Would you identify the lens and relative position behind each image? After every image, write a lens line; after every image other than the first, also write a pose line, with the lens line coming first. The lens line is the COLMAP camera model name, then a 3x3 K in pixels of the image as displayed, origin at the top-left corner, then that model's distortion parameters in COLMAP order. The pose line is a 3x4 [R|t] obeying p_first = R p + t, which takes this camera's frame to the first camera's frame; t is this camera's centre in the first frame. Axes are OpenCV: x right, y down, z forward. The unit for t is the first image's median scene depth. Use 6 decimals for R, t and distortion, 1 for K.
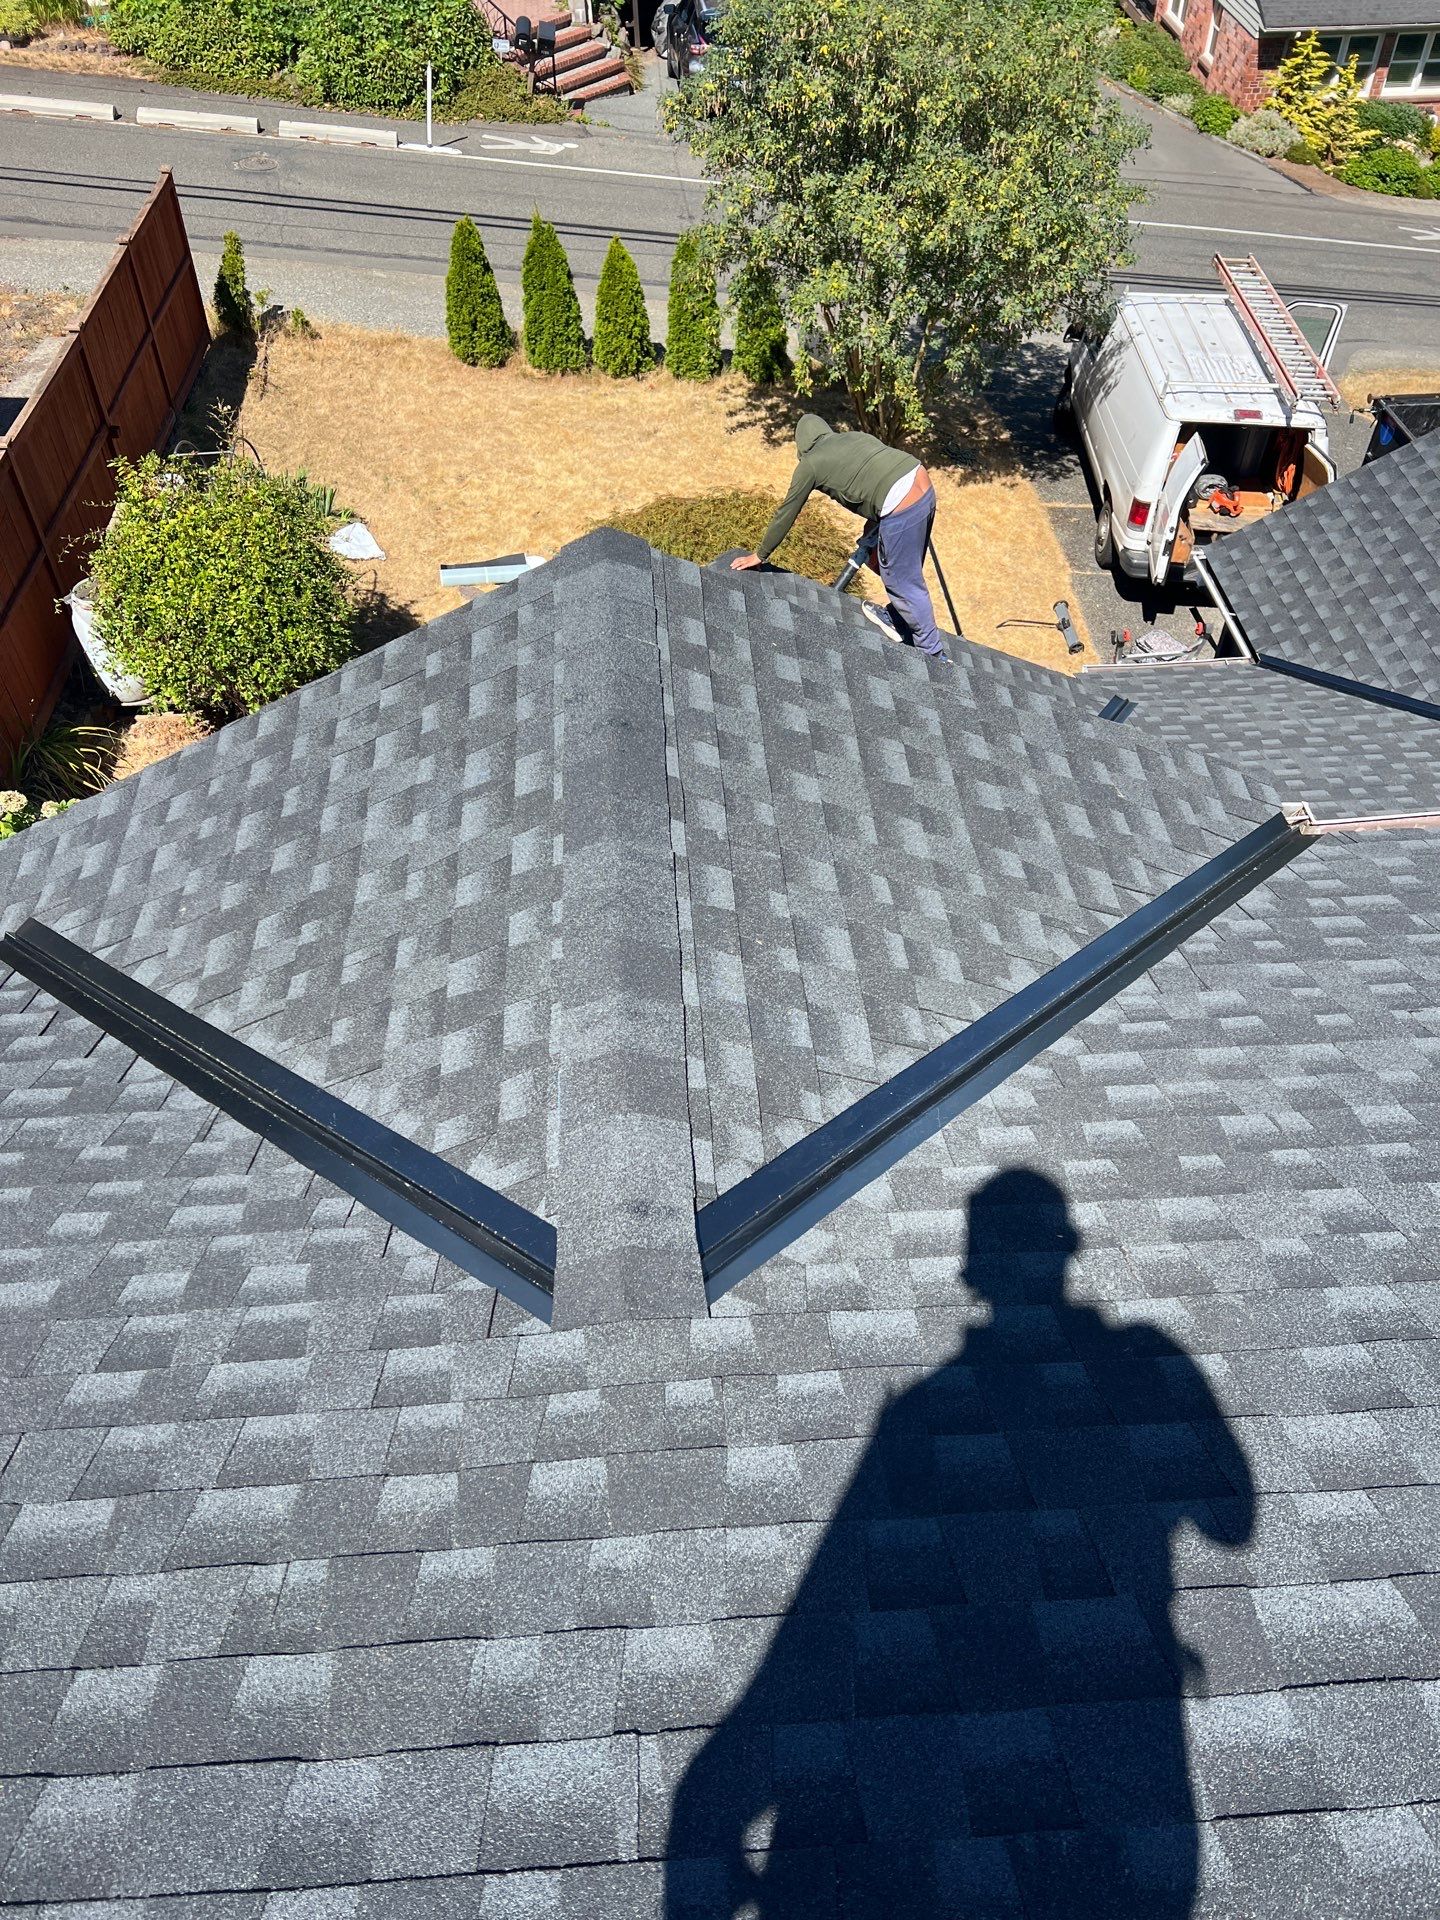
lens RADIAL K [[1418.7, 0, 727.2], [0, 1418.7, 970.8], [0, 0, 1]] dist [0.052360, -0.057989]
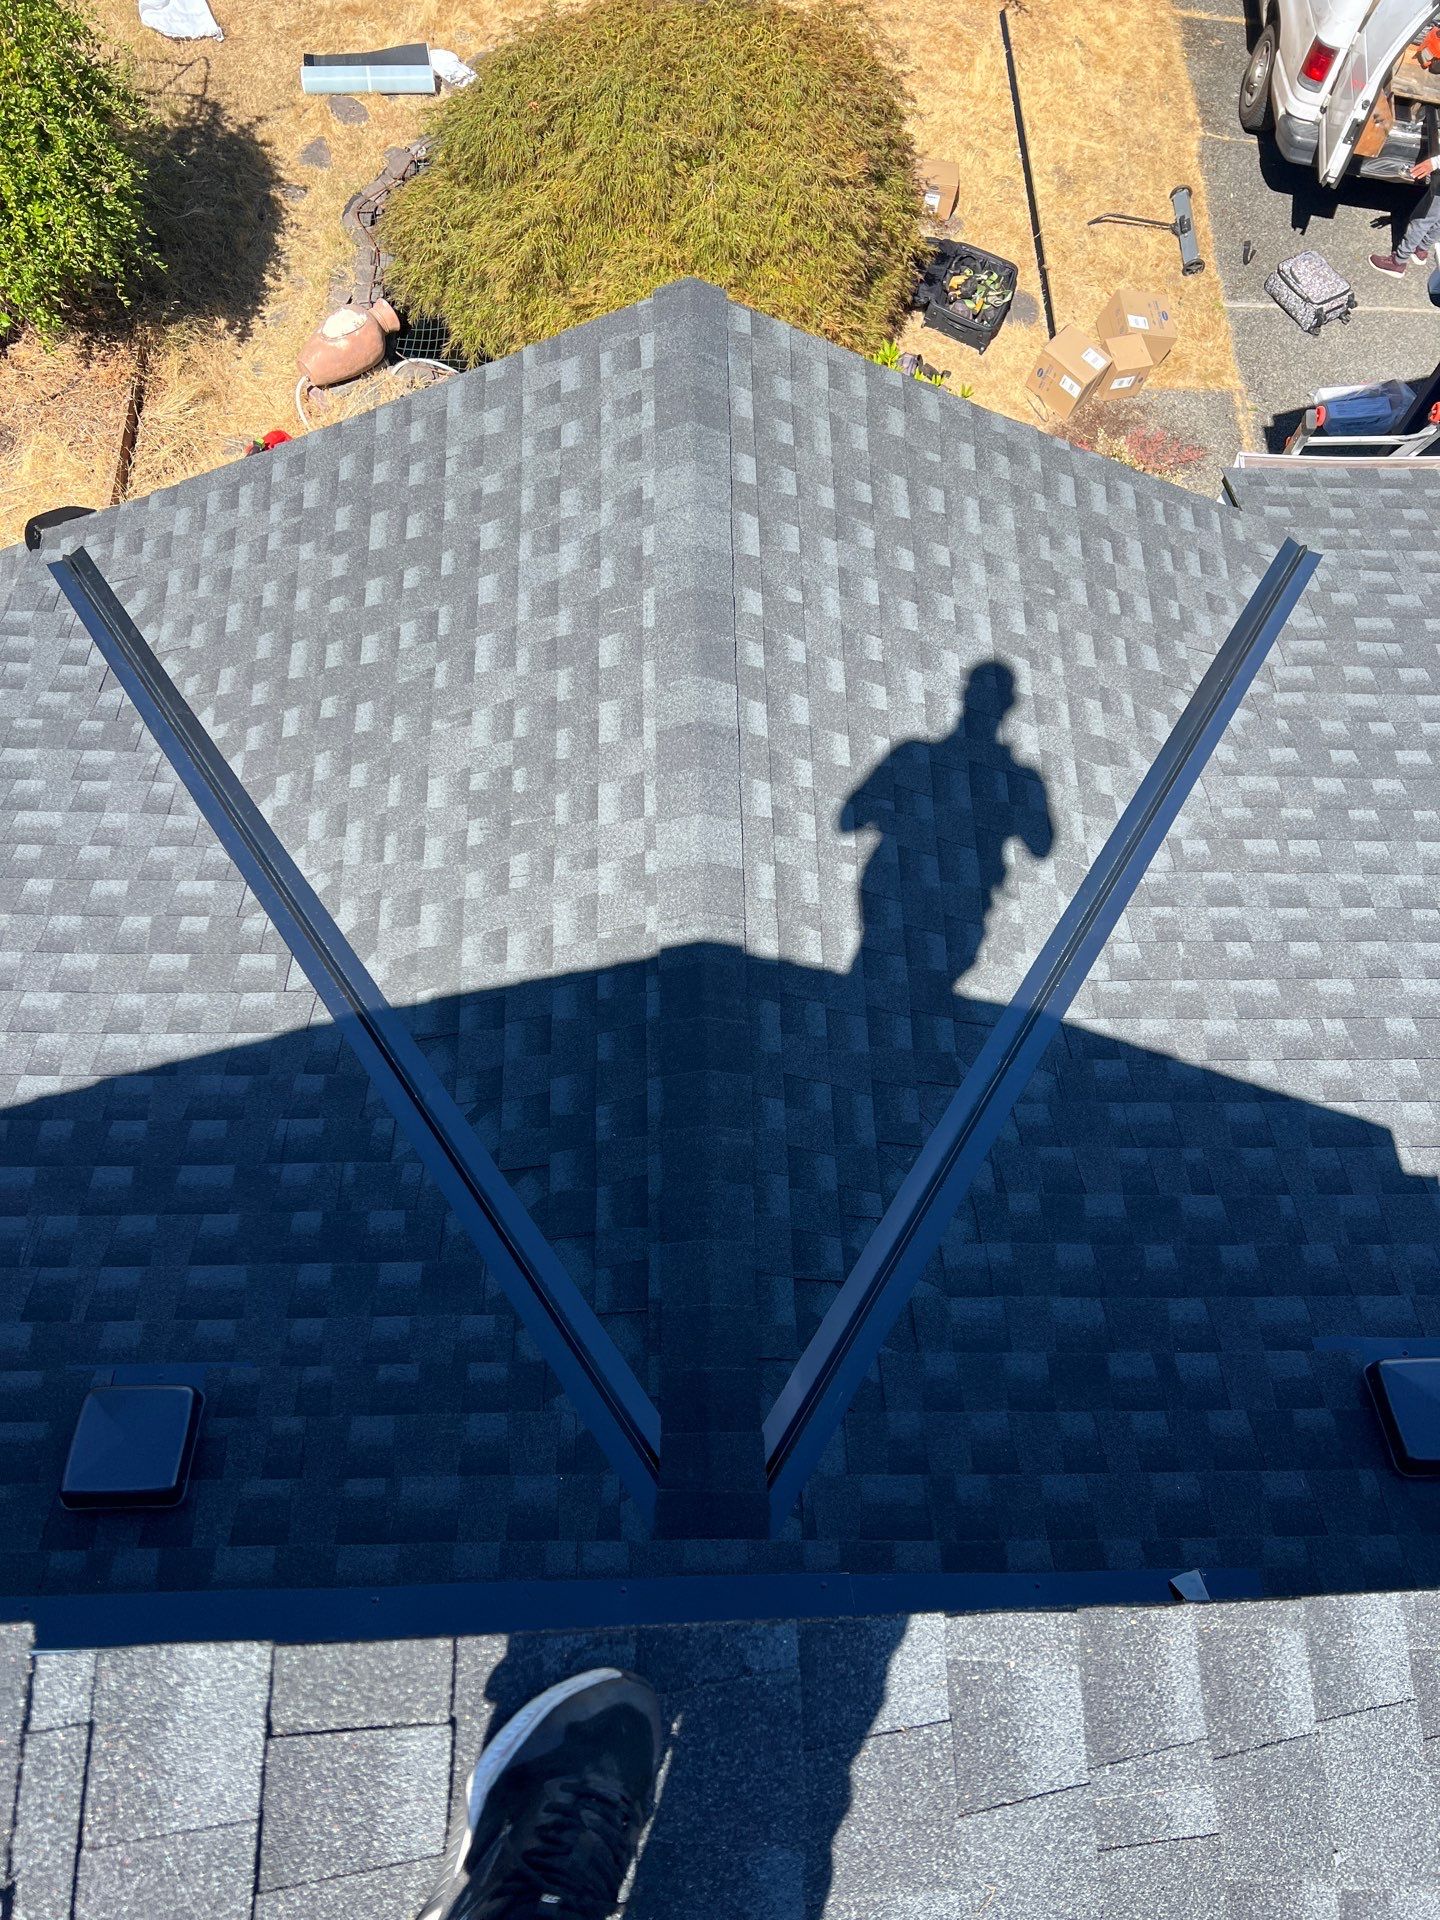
lens RADIAL K [[1418.7, 0, 726.7], [0, 1418.7, 976.8], [0, 0, 1]] dist [0.052360, -0.057989]
pose [[0.997341, 0.066202, 0.030469, 0.011503], [-0.072632, 0.937185, 0.341187, -0.122091], [-0.005968, -0.342493, 0.939502, 0.200829]]
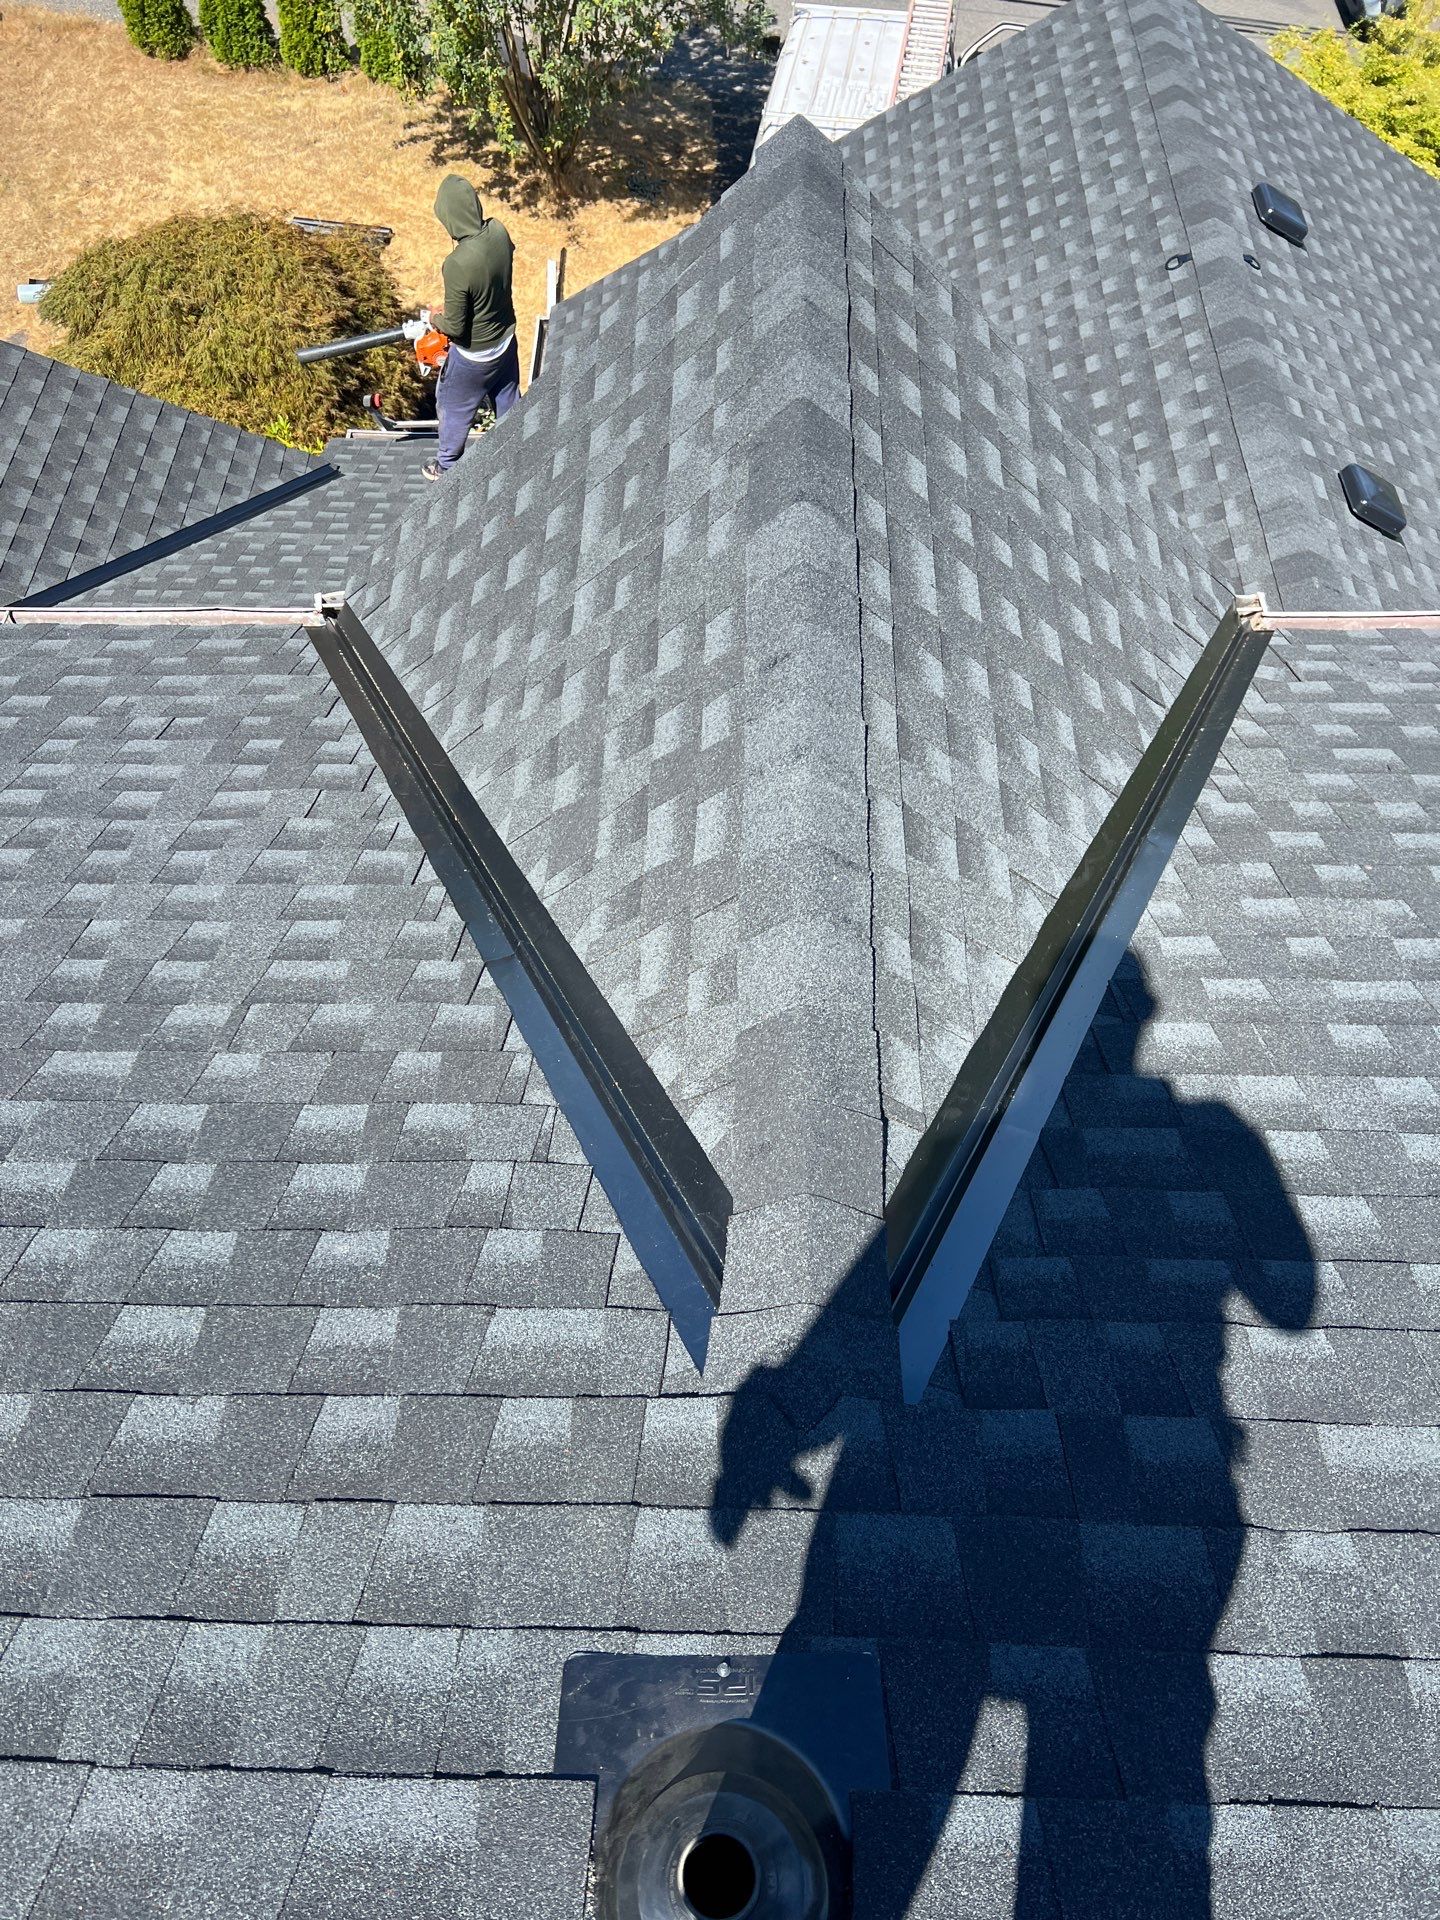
lens RADIAL K [[1418.7, 0, 729.5], [0, 1418.7, 951.2], [0, 0, 1]] dist [0.052360, -0.057989]
pose [[0.995785, 0.077909, -0.048406, 0.354999], [-0.069719, 0.985843, 0.152487, -0.022940], [0.059600, -0.148469, 0.987119, 0.020031]]
